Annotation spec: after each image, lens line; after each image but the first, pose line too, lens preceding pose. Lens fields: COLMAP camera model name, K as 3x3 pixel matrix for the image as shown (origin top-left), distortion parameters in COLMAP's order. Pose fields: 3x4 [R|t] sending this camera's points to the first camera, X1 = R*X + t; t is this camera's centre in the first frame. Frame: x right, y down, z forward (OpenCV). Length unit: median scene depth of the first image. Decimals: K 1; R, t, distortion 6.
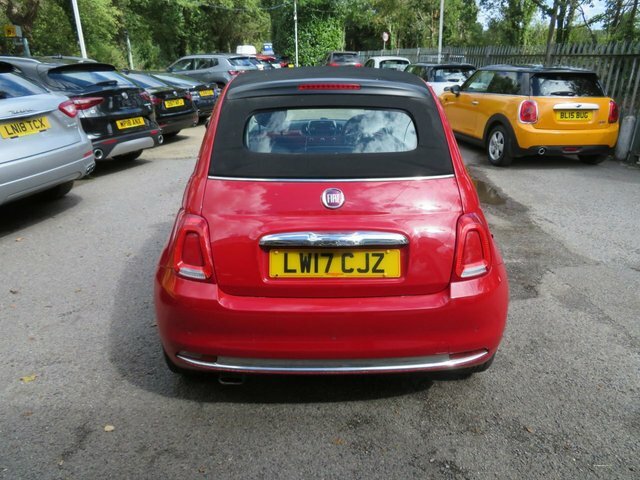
lens RADIAL K [[453.0, 0, 329.7], [0, 453.0, 239.3], [0, 0, 1]] dist [-0.007101, -0.001234]
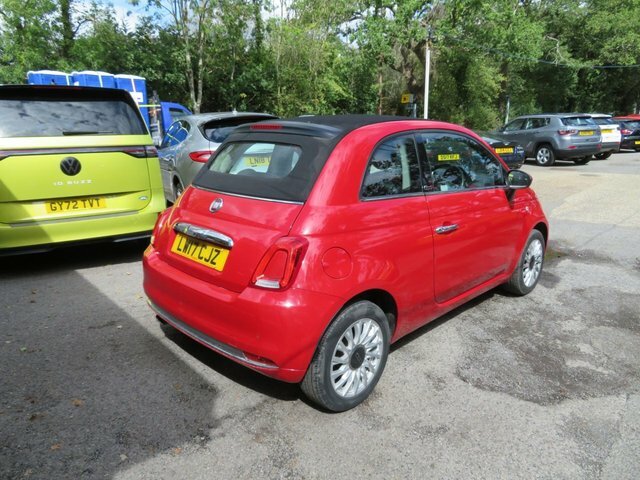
lens RADIAL K [[457.1, 0, 320.0], [0, 457.1, 240.0], [0, 0, 1]] dist [0.002983, -0.000046]
pose [[0.696199, 0.176780, -0.695742, 0.199799], [-0.262646, 0.964730, -0.017692, -0.008126], [0.668075, 0.195051, 0.718074, 0.042505]]
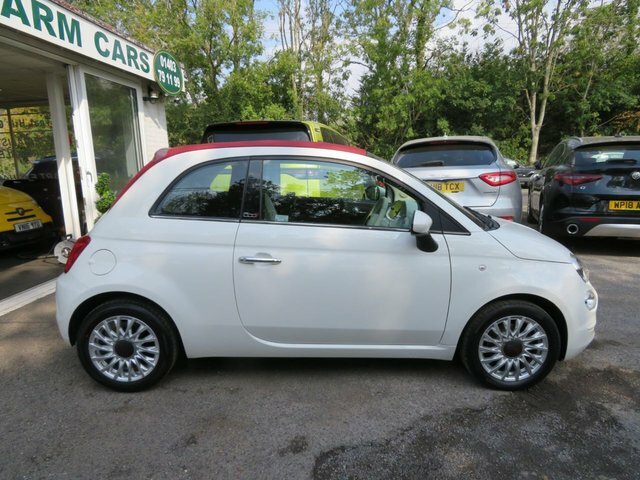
lens RADIAL K [[457.1, 0, 320.0], [0, 457.1, 240.0], [0, 0, 1]] dist [0.002983, -0.000046]
pose [[-0.018784, 0.193854, -0.980851, 0.272097], [-0.356539, 0.915229, 0.187712, -0.086569], [0.934092, 0.353237, 0.051925, 0.241541]]
